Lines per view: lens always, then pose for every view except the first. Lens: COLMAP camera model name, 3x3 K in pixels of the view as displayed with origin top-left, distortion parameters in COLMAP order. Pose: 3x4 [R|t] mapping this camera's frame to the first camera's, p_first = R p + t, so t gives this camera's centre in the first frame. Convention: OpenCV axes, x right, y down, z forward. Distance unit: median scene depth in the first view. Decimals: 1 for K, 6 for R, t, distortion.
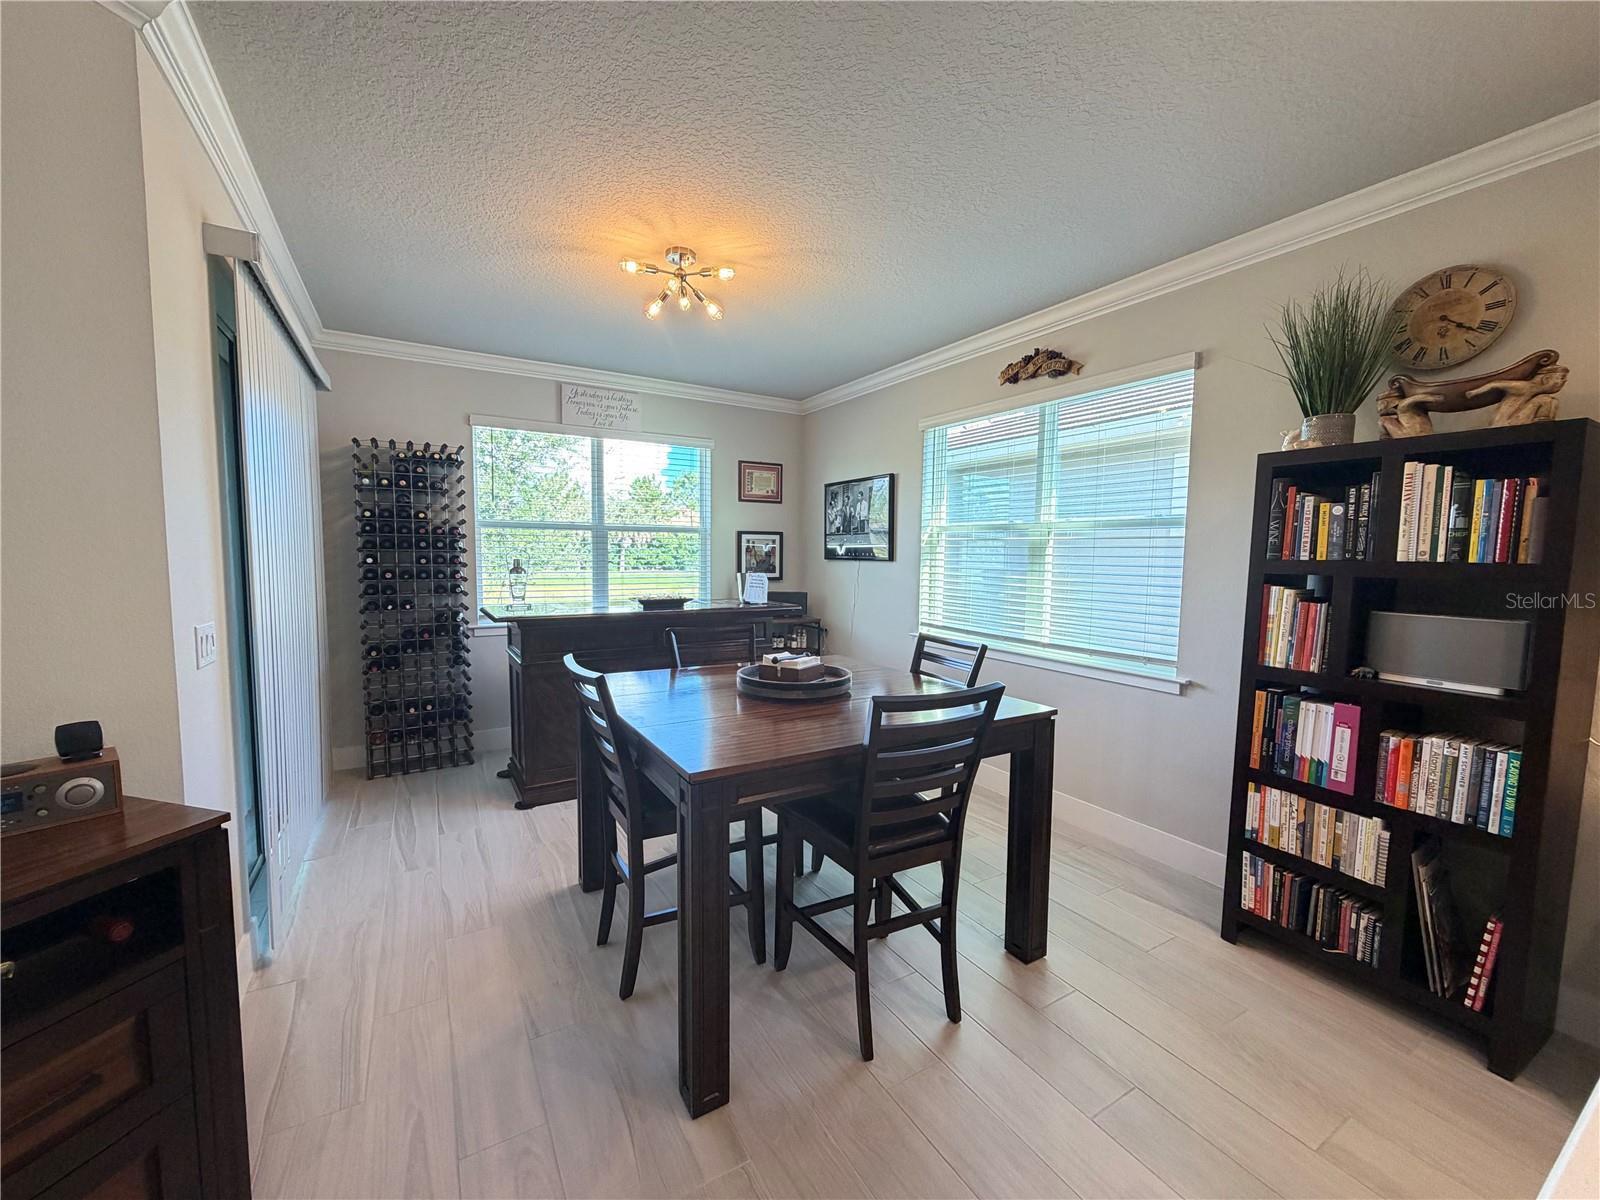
lens RADIAL K [[635.3, 0, 797.2], [0, 635.3, 604.0], [0, 0, 1]] dist [0.000622, -0.000007]
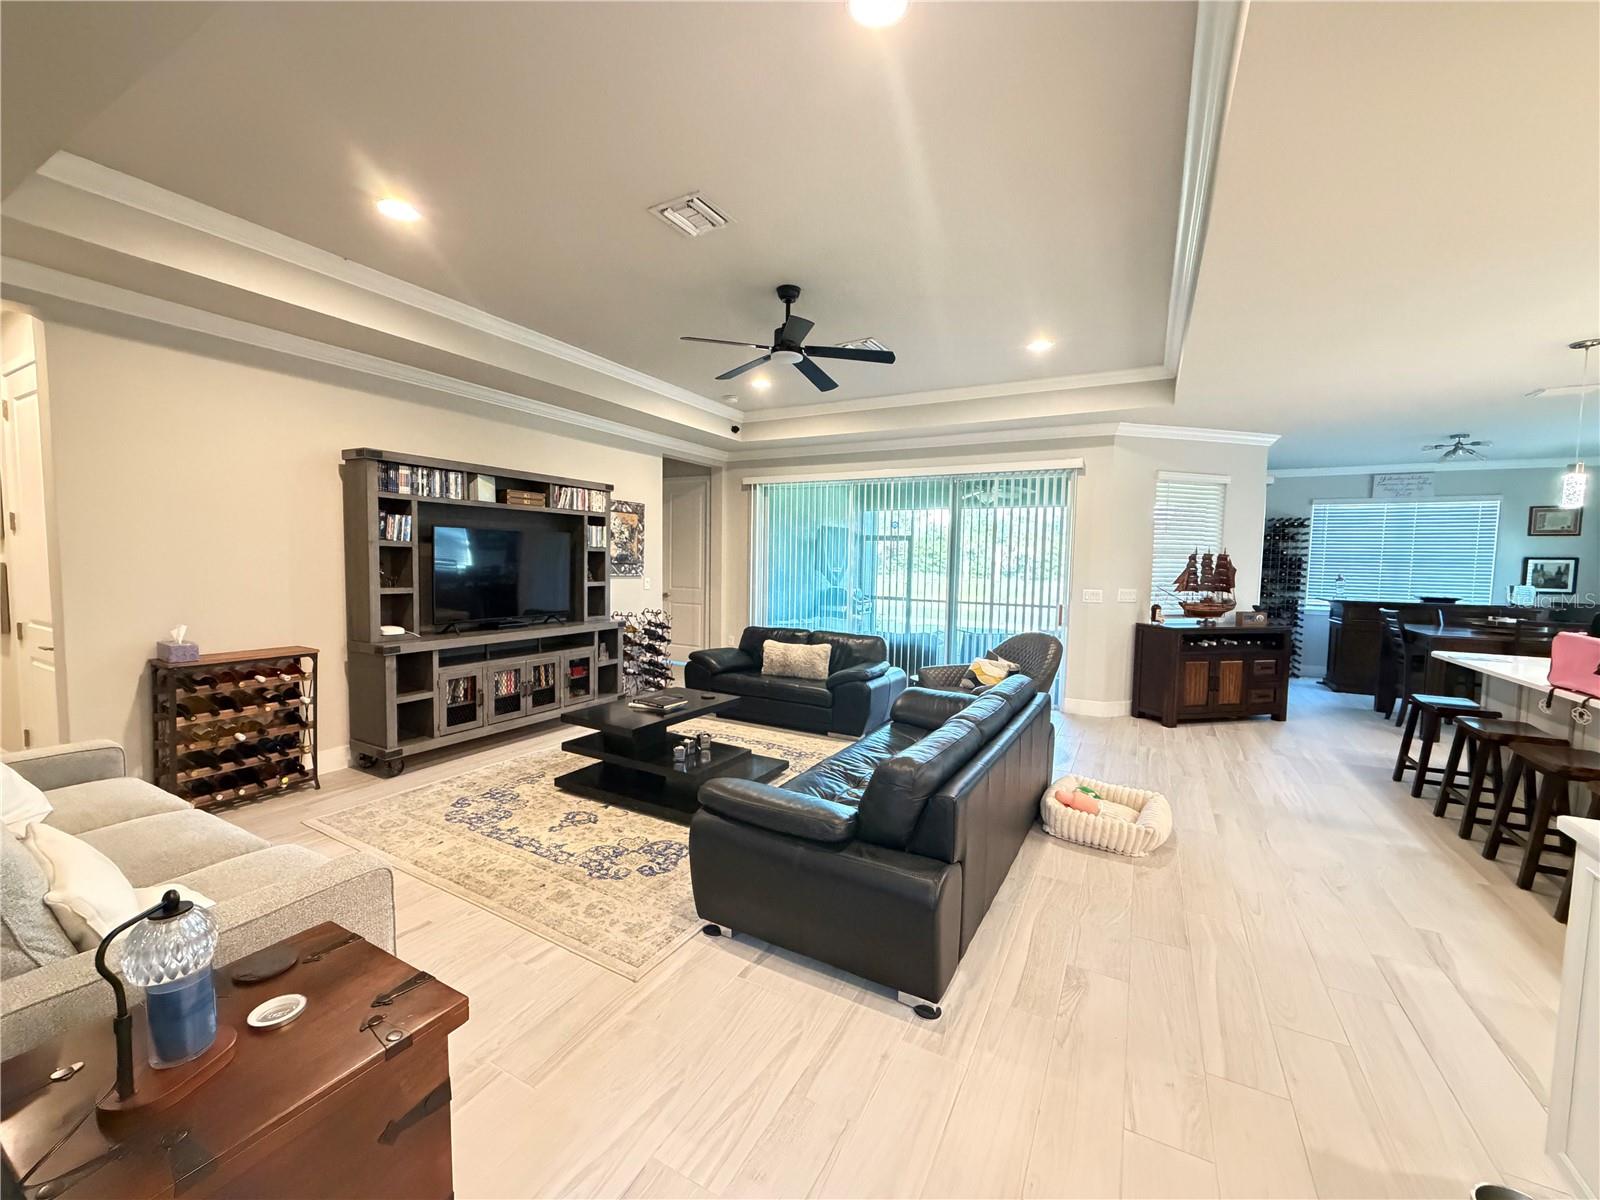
lens RADIAL K [[635.3, 0, 797.5], [0, 635.3, 601.9], [0, 0, 1]] dist [0.000622, -0.000007]
pose [[0.510677, 0.055910, -0.857953, 0.388418], [-0.079791, 0.996659, 0.017454, 0.112918], [0.856062, 0.059544, 0.513432, -1.415199]]
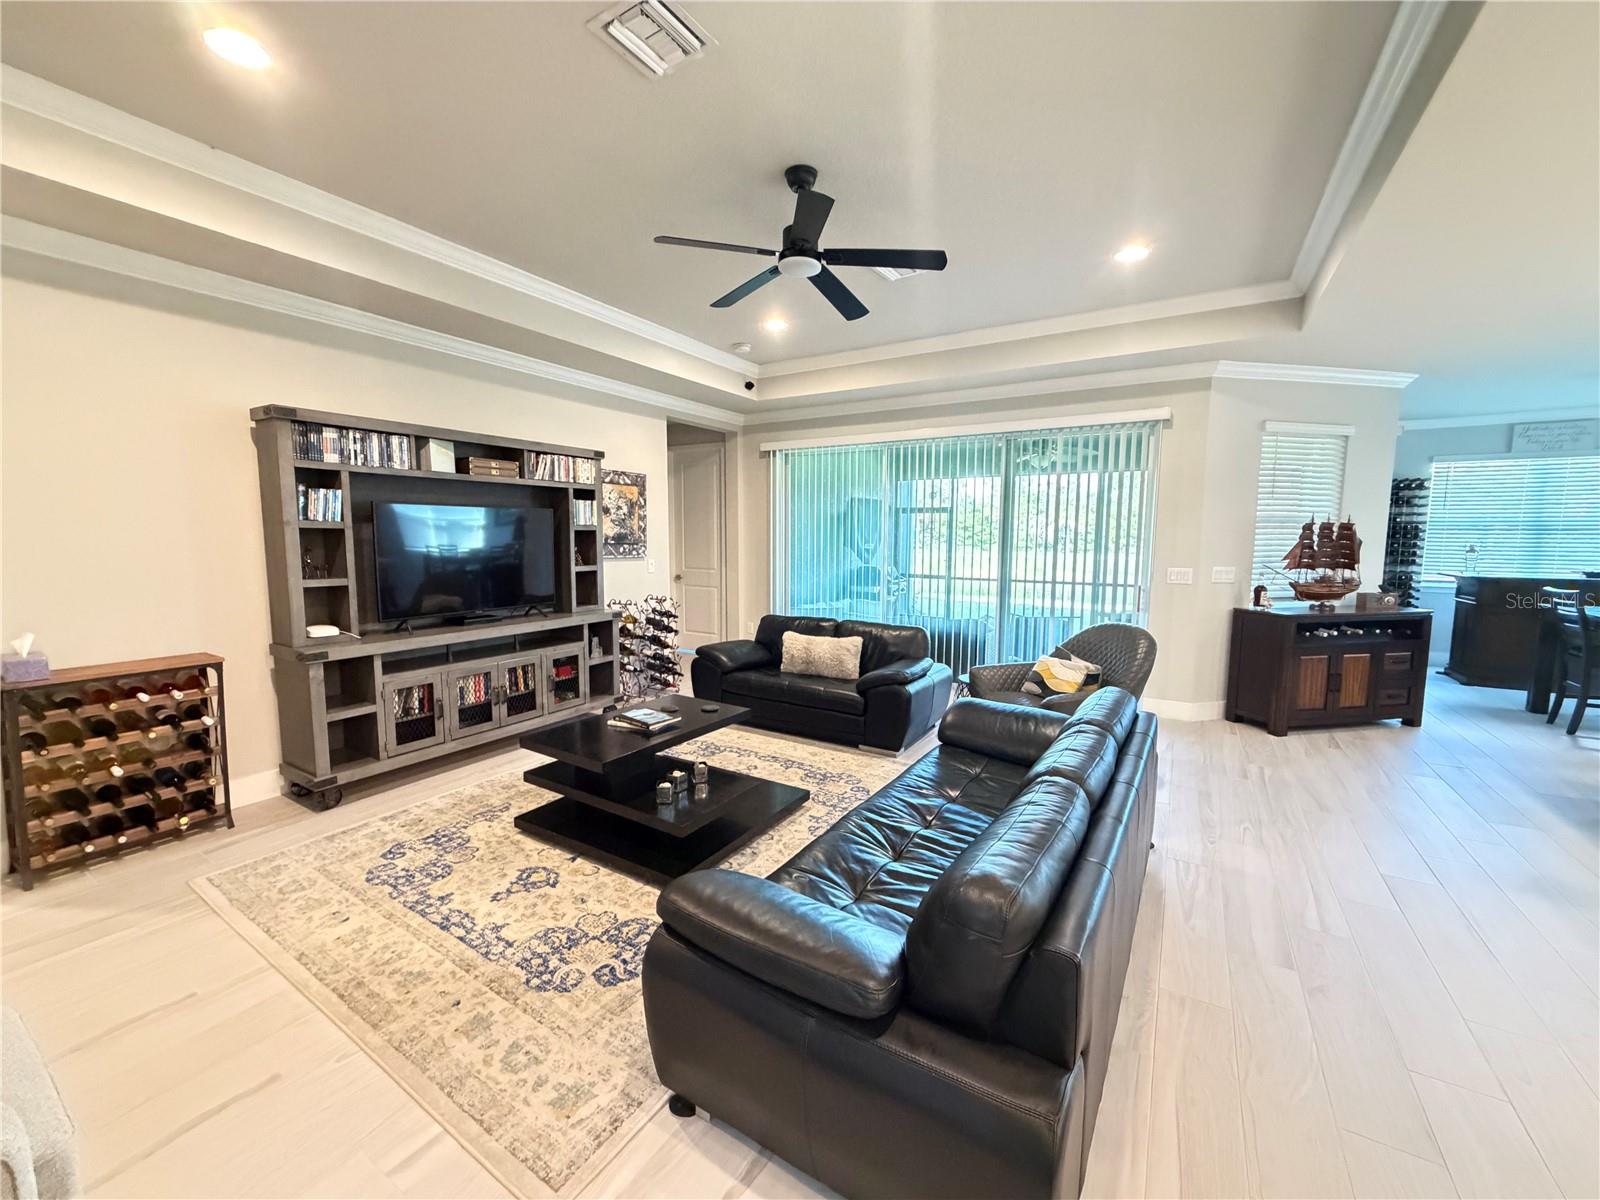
lens RADIAL K [[635.3, 0, 797.6], [0, 635.3, 602.1], [0, 0, 1]] dist [0.000622, -0.000007]
pose [[0.467934, 0.085515, -0.879616, 0.204390], [-0.068582, 0.995820, 0.060329, 0.097032], [0.881098, 0.032096, 0.471842, -1.290722]]
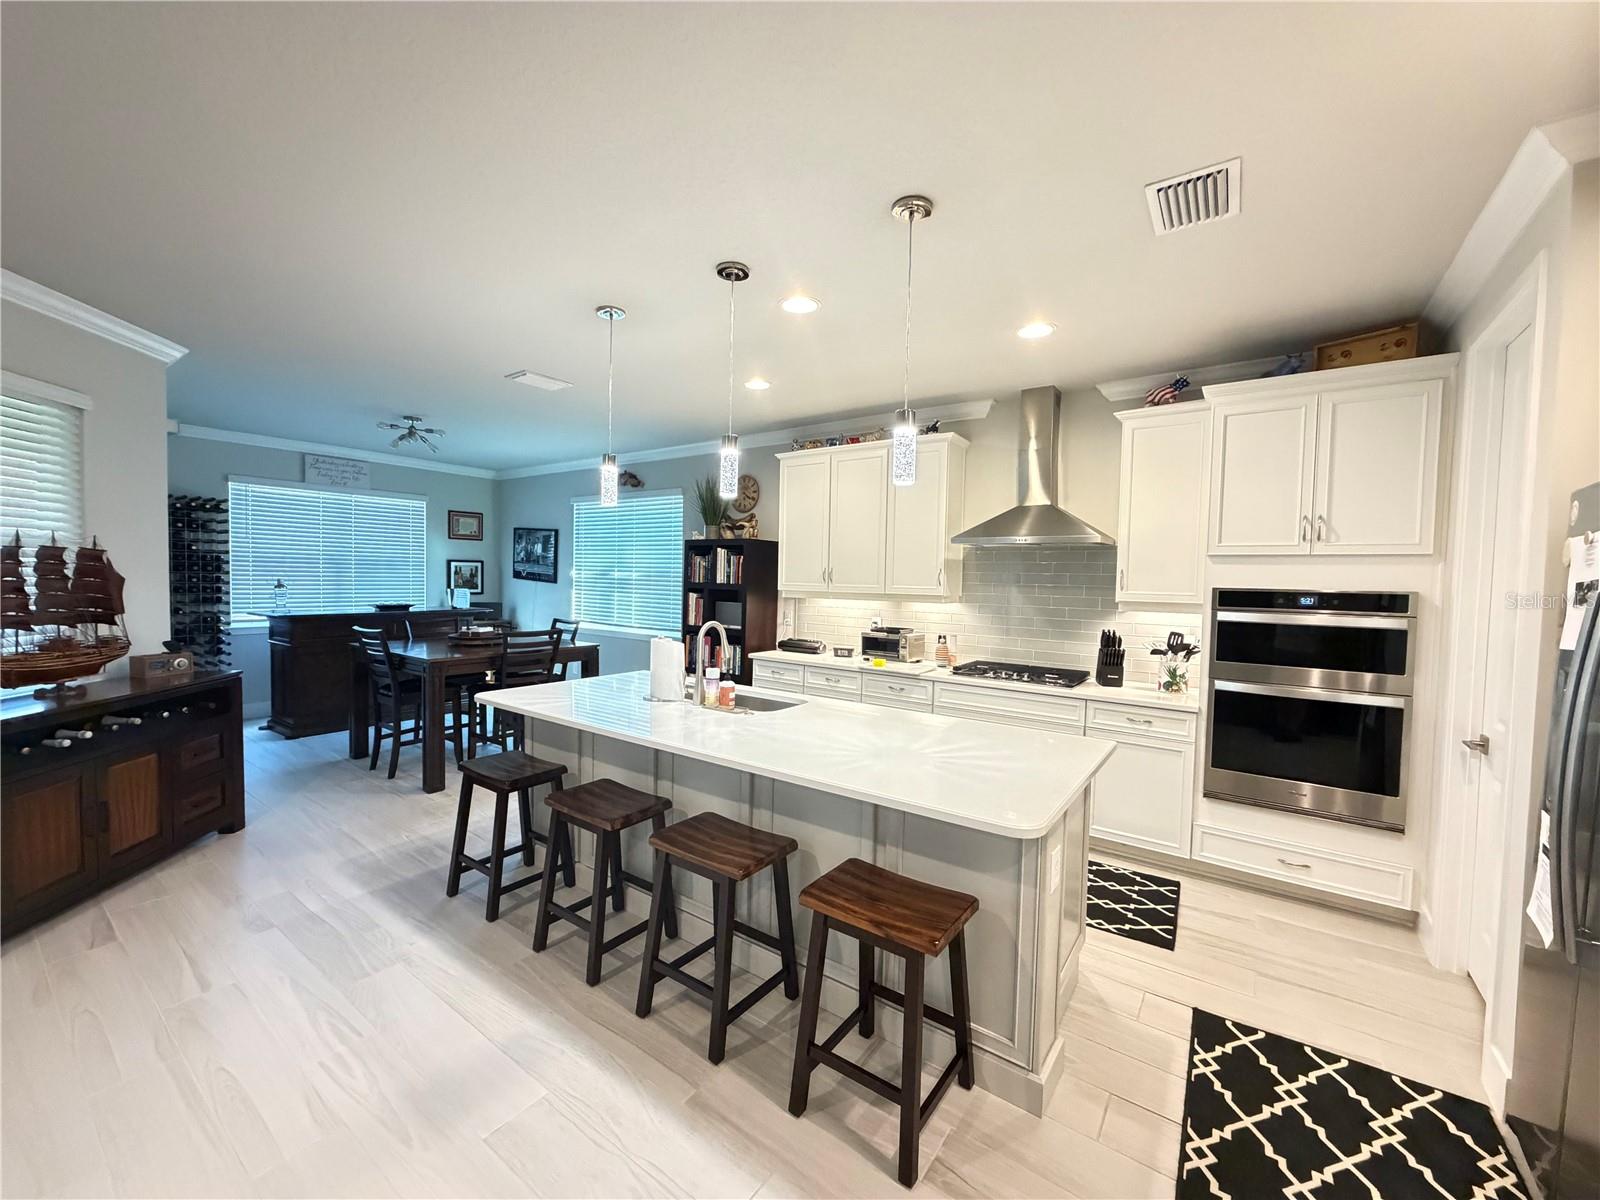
lens RADIAL K [[635.3, 0, 794.0], [0, 635.3, 600.0], [0, 0, 1]] dist [0.000622, -0.000007]
pose [[0.918575, -0.006543, 0.395193, 0.074633], [0.020677, 0.999289, -0.031515, 0.048907], [-0.394706, 0.037120, 0.918057, -0.805559]]
